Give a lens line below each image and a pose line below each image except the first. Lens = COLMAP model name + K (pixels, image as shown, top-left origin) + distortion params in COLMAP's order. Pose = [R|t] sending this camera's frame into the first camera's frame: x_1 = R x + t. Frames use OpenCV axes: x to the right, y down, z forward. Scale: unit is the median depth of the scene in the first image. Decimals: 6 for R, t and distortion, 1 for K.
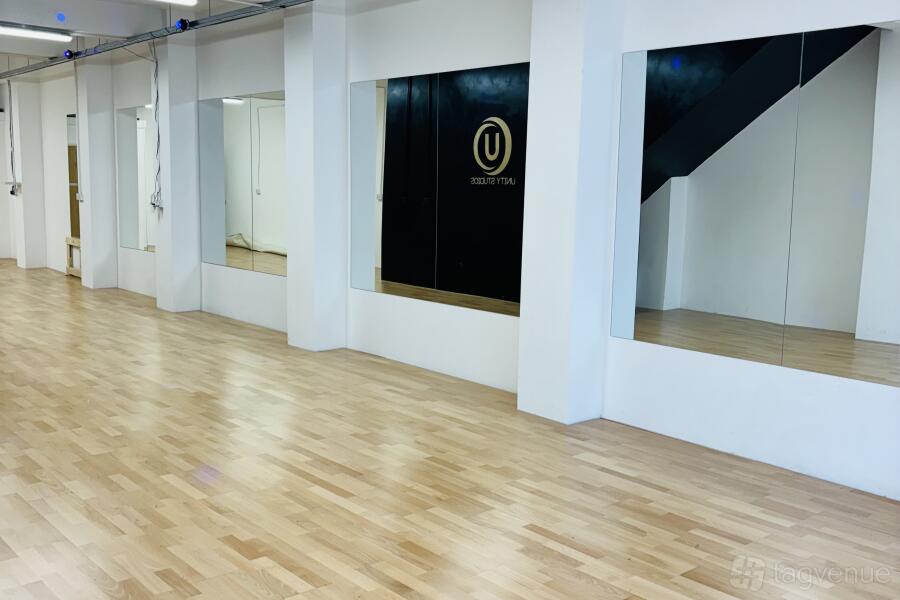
lens RADIAL K [[854.4, 0, 437.7], [0, 854.4, 303.1], [0, 0, 1]] dist [0.014374, -0.010316]
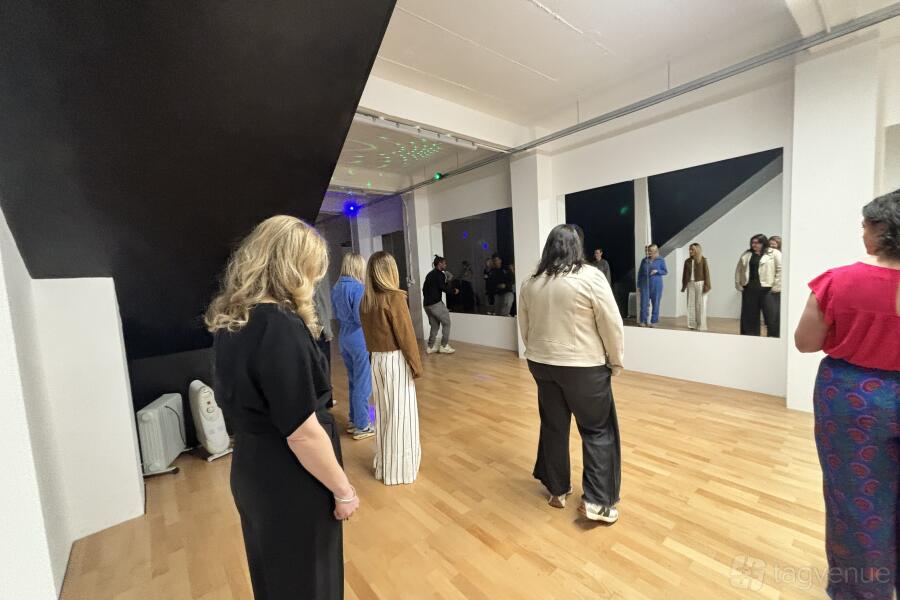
lens RADIAL K [[364.4, 0, 463.1], [0, 364.4, 302.4], [0, 0, 1]] dist [0.000056, -0.000065]
pose [[0.996863, -0.078929, -0.005923, -0.421077], [0.078557, 0.995758, -0.047903, -0.055302], [0.009679, 0.047287, 0.998834, 0.457172]]
